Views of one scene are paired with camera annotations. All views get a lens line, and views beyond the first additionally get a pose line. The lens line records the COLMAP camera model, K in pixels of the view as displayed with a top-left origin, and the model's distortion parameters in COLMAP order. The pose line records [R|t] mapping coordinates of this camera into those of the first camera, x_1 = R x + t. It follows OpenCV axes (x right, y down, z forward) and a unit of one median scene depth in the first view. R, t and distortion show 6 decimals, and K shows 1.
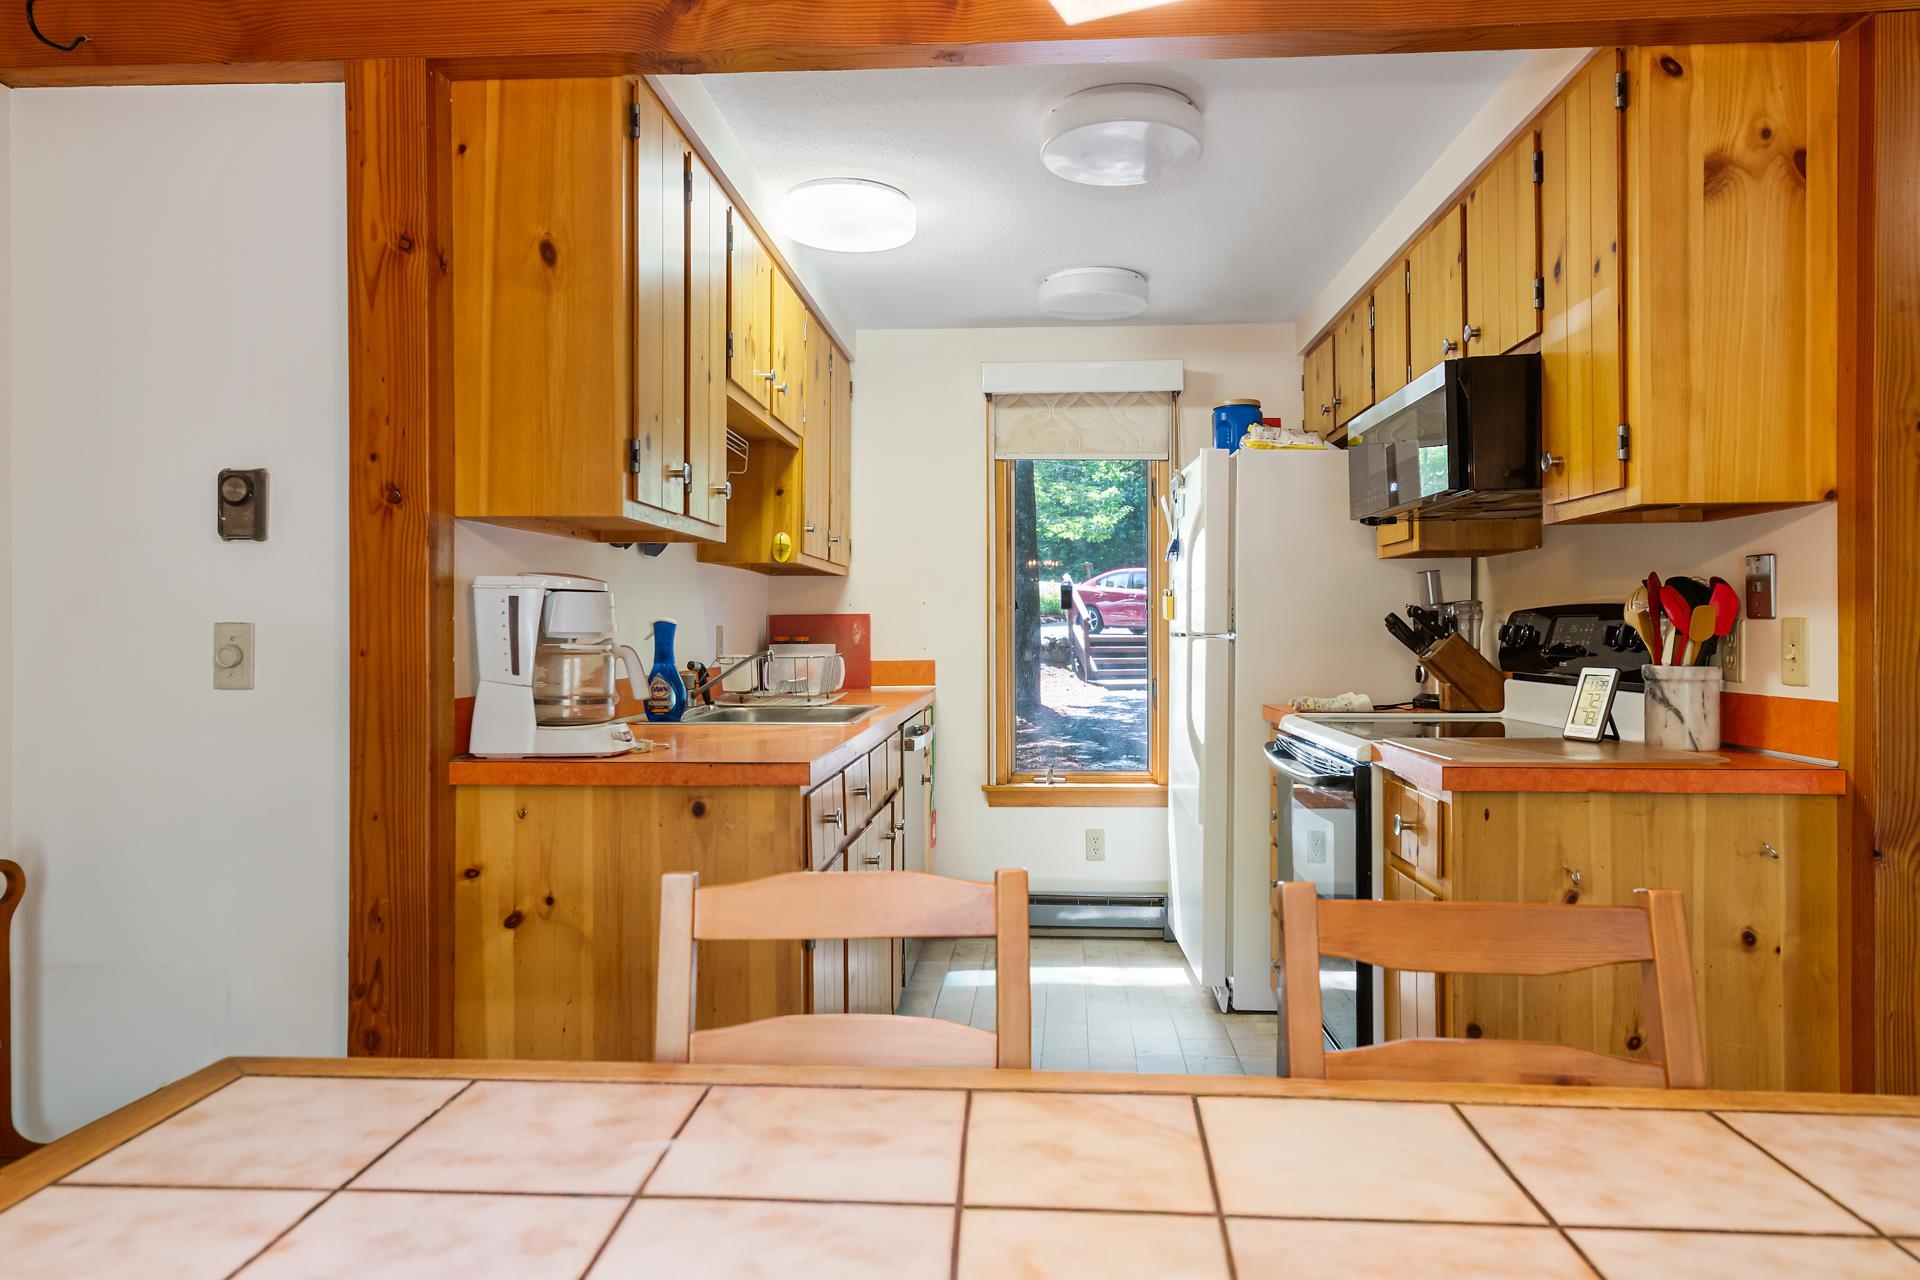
lens RADIAL K [[1202.6, 0, 977.1], [0, 1202.6, 621.8], [0, 0, 1]] dist [0.014090, 0.002896]
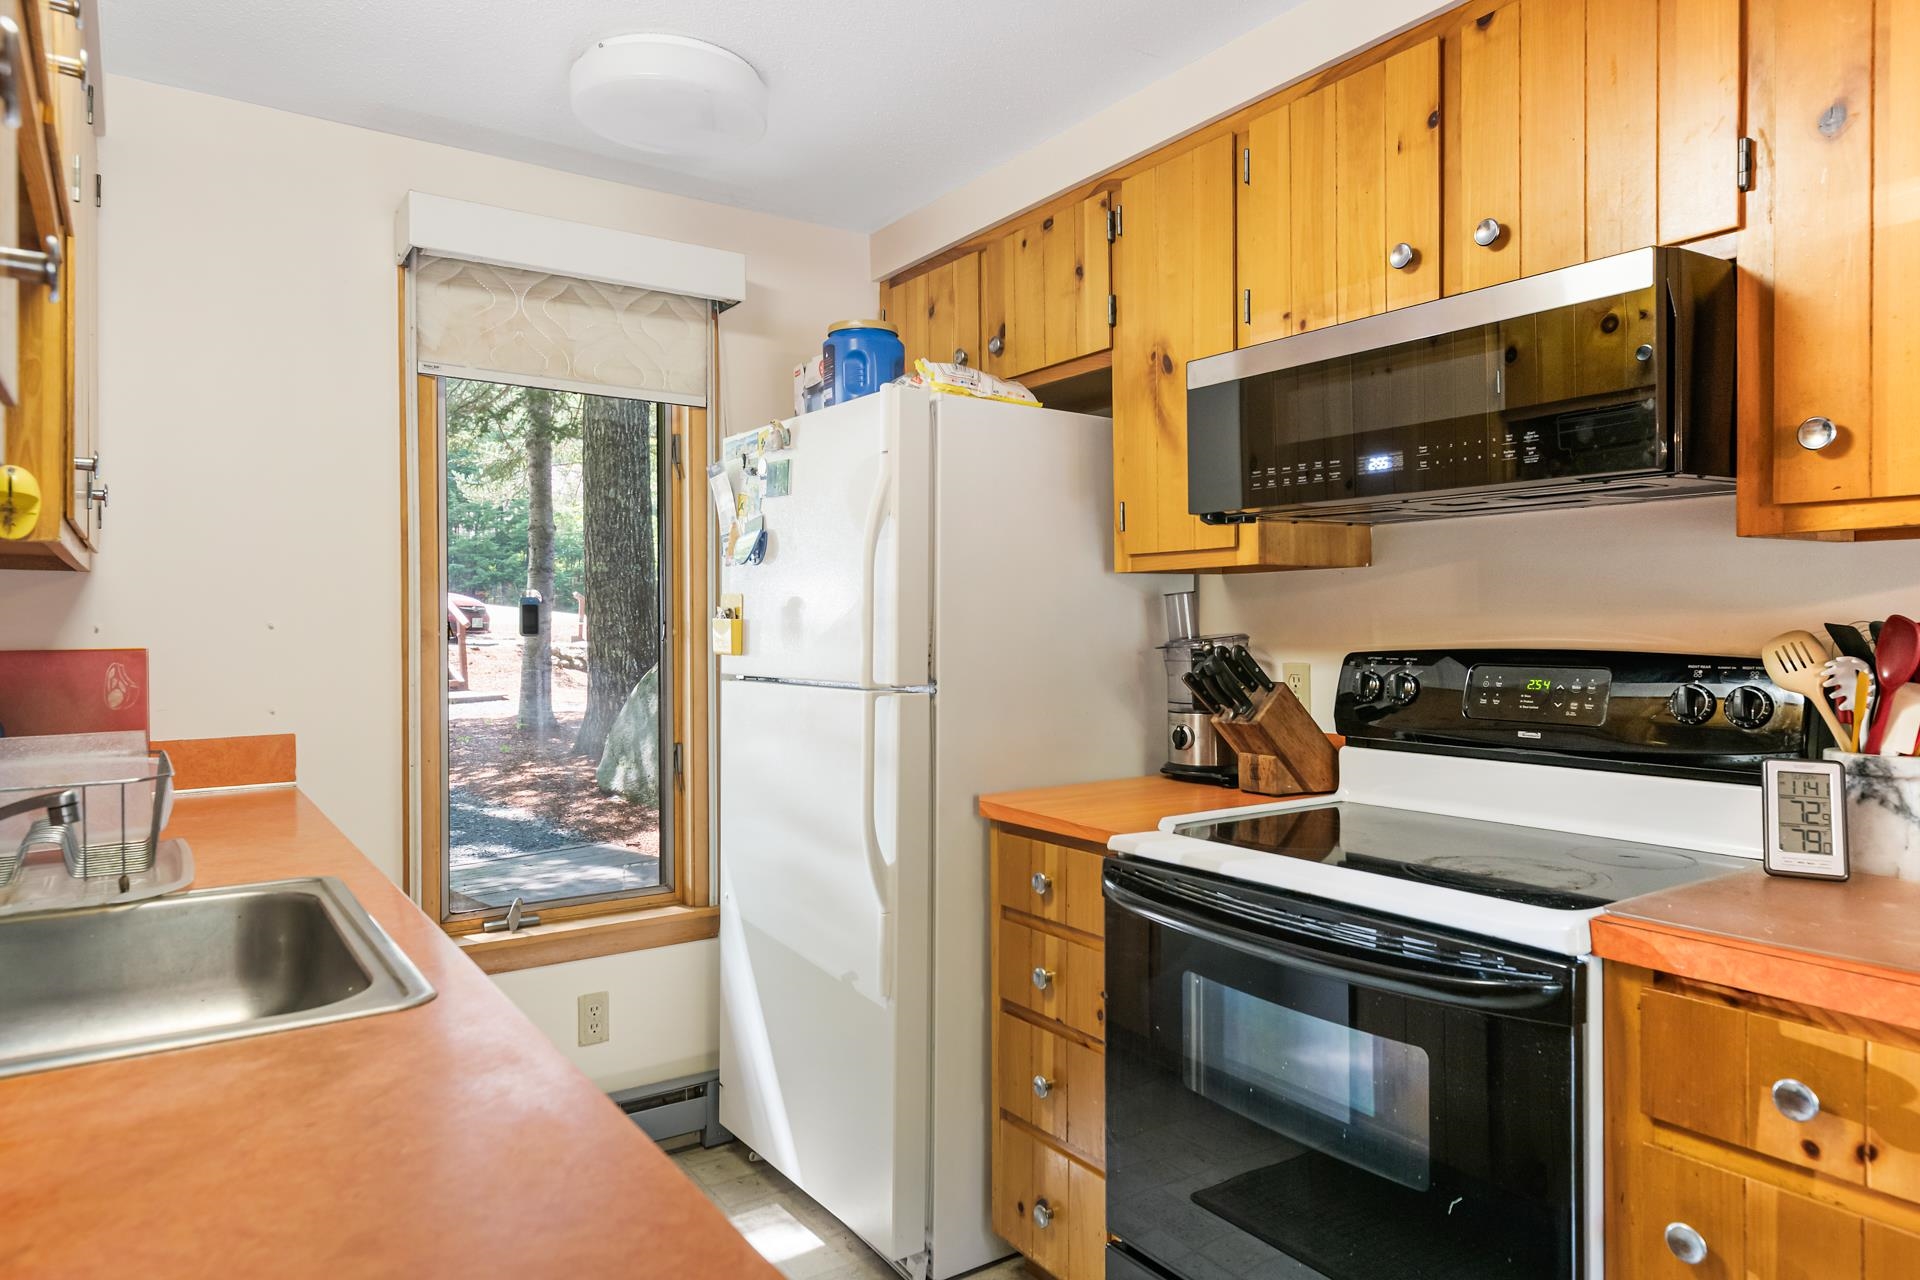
lens RADIAL K [[1202.6, 0, 959.9], [0, 1202.6, 626.0], [0, 0, 1]] dist [0.014090, 0.002896]
pose [[0.799106, 0.000352, 0.601191, -0.264503], [-0.002218, 0.999995, 0.002363, -0.038701], [-0.601187, -0.003222, 0.799102, 0.853694]]
